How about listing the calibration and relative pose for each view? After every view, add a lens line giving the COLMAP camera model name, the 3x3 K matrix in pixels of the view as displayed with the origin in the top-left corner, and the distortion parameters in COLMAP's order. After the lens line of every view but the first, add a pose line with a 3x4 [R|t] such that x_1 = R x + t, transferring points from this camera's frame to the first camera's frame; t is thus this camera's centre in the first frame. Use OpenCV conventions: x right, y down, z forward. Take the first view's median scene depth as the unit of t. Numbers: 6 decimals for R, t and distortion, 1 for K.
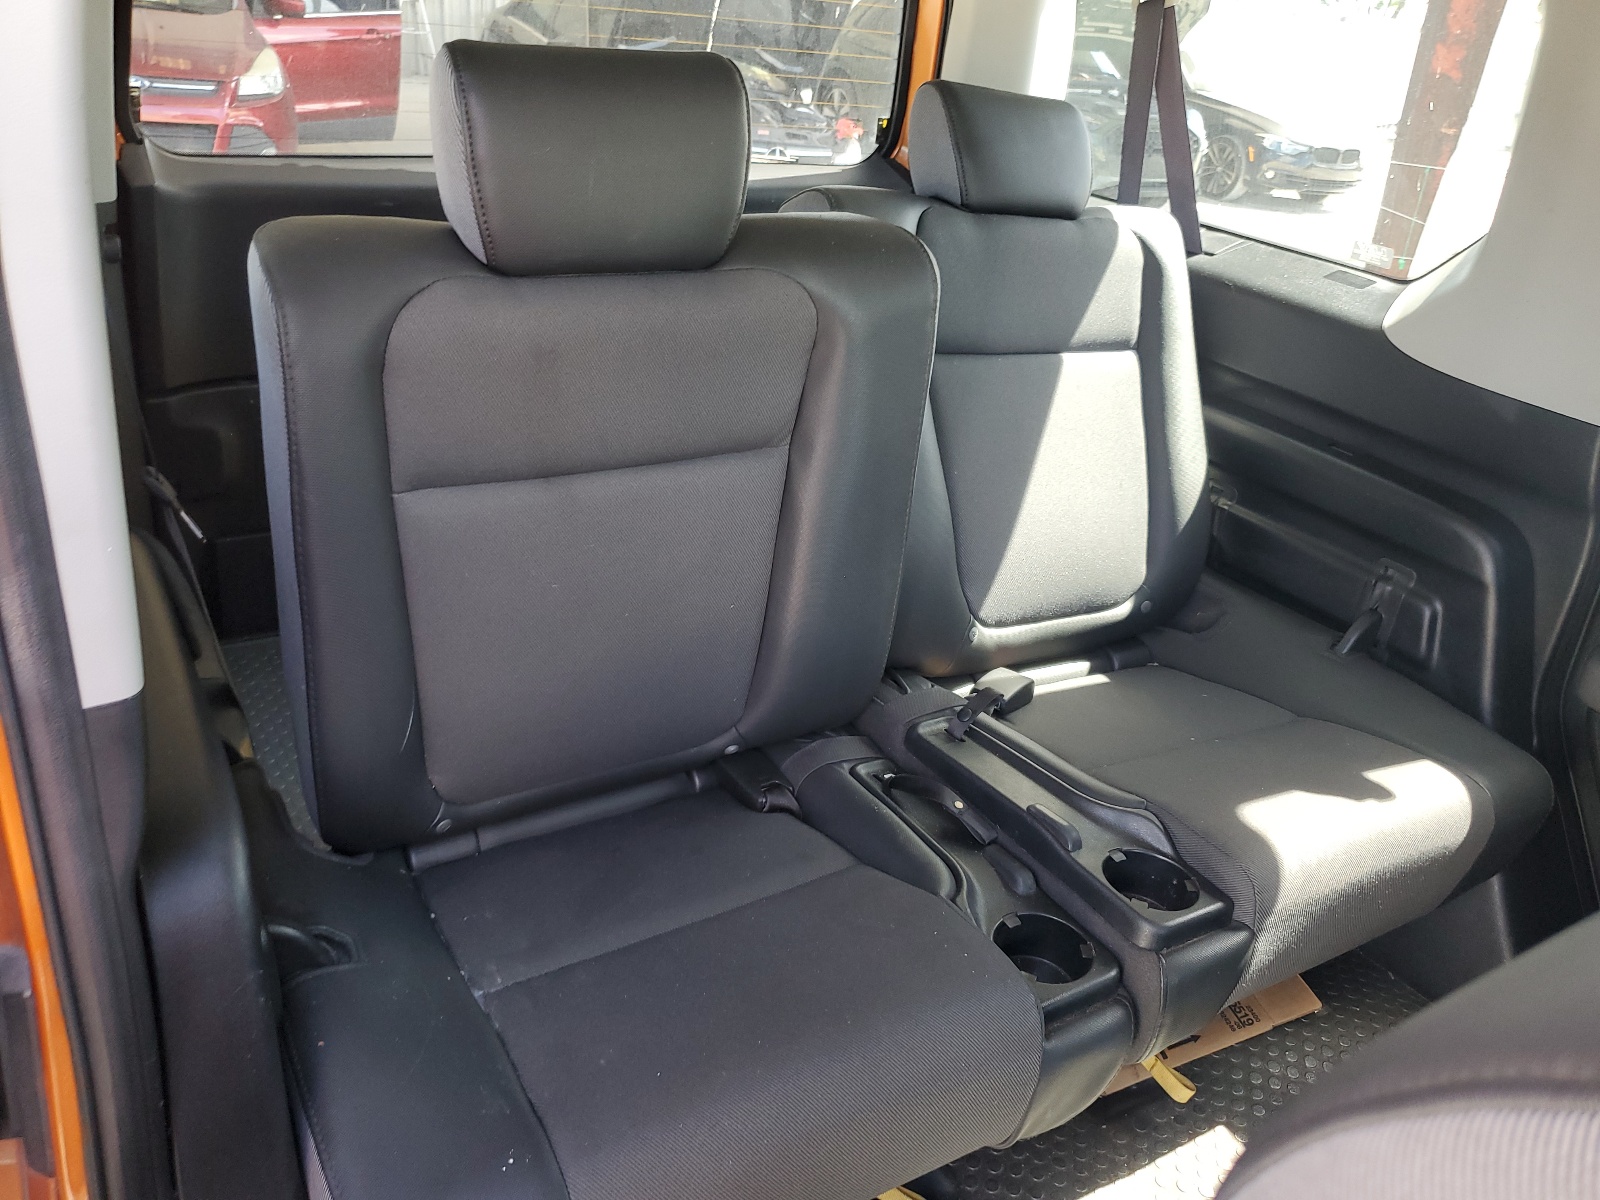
lens RADIAL K [[1221.5, 0, 800.0], [0, 1221.5, 600.0], [0, 0, 1]] dist [0.002643, 0.003196]
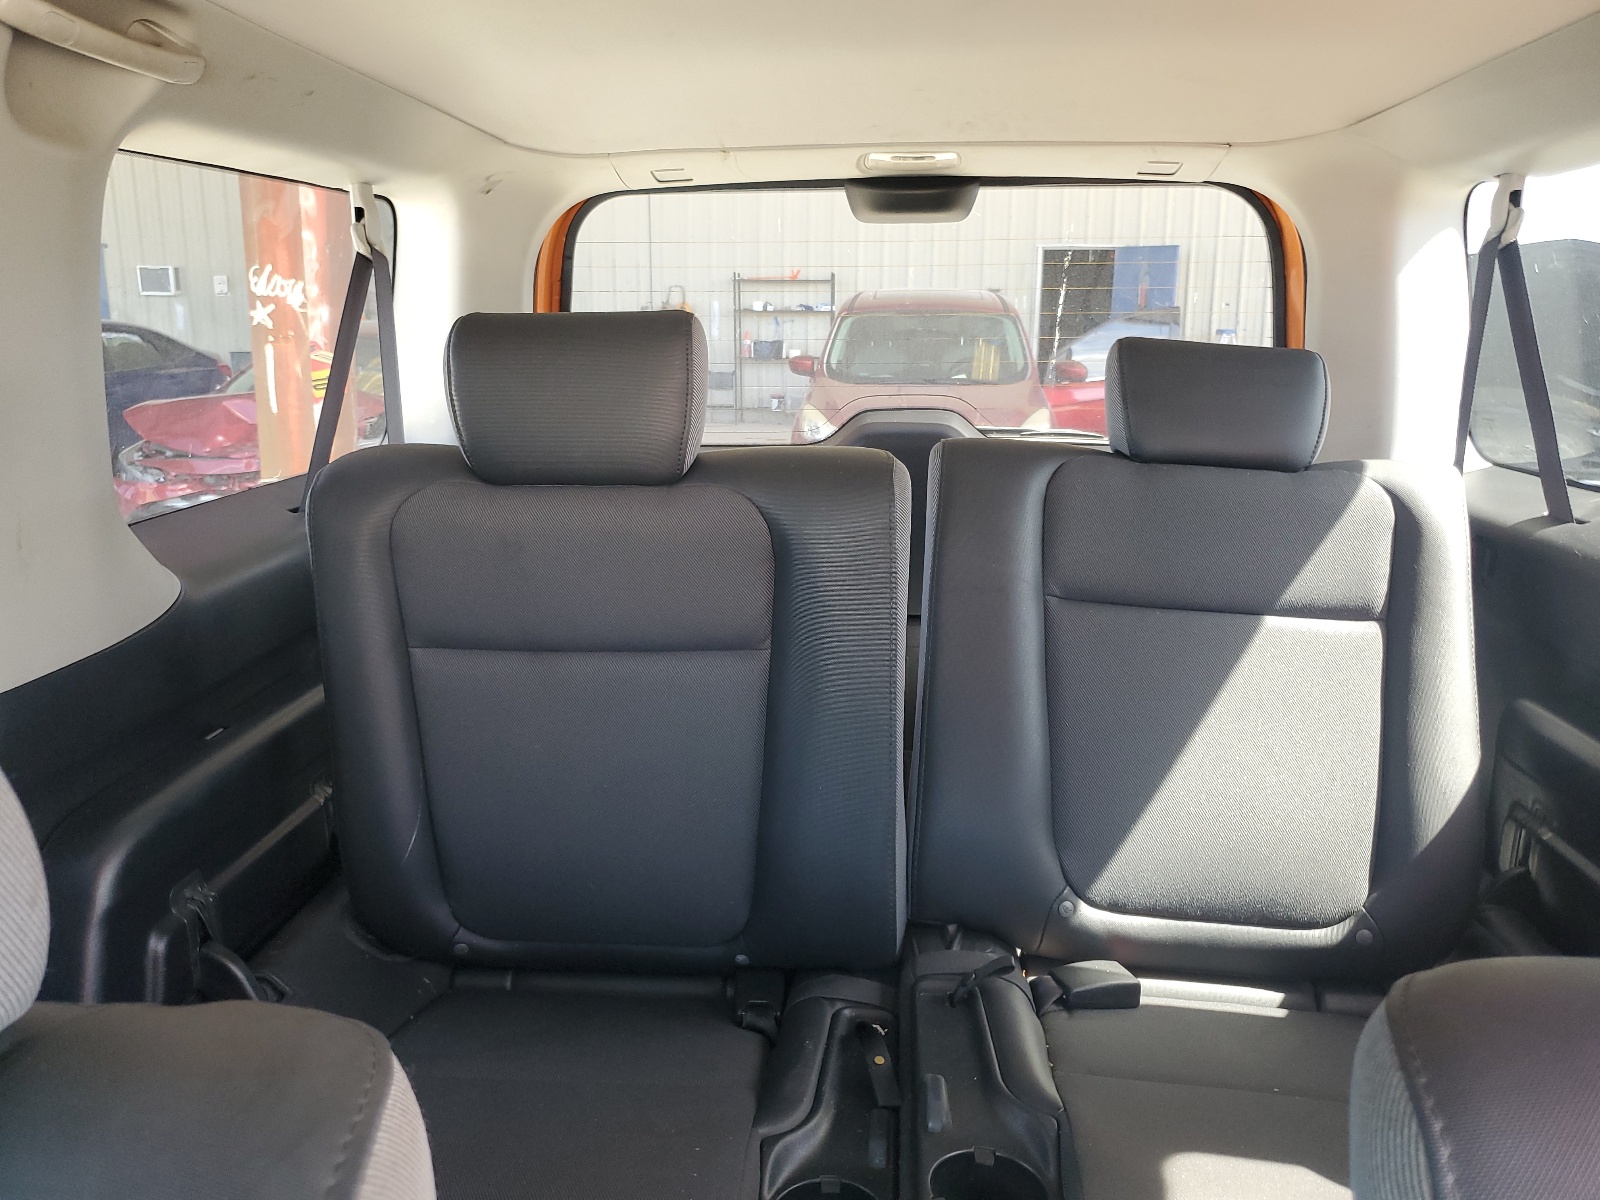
lens RADIAL K [[1221.5, 0, 800.0], [0, 1221.5, 600.0], [0, 0, 1]] dist [0.002643, 0.003196]
pose [[0.811474, 0.038264, -0.583134, 0.452554], [-0.191414, 0.960211, -0.203361, 0.027854], [0.552150, 0.276642, 0.786511, 0.127839]]
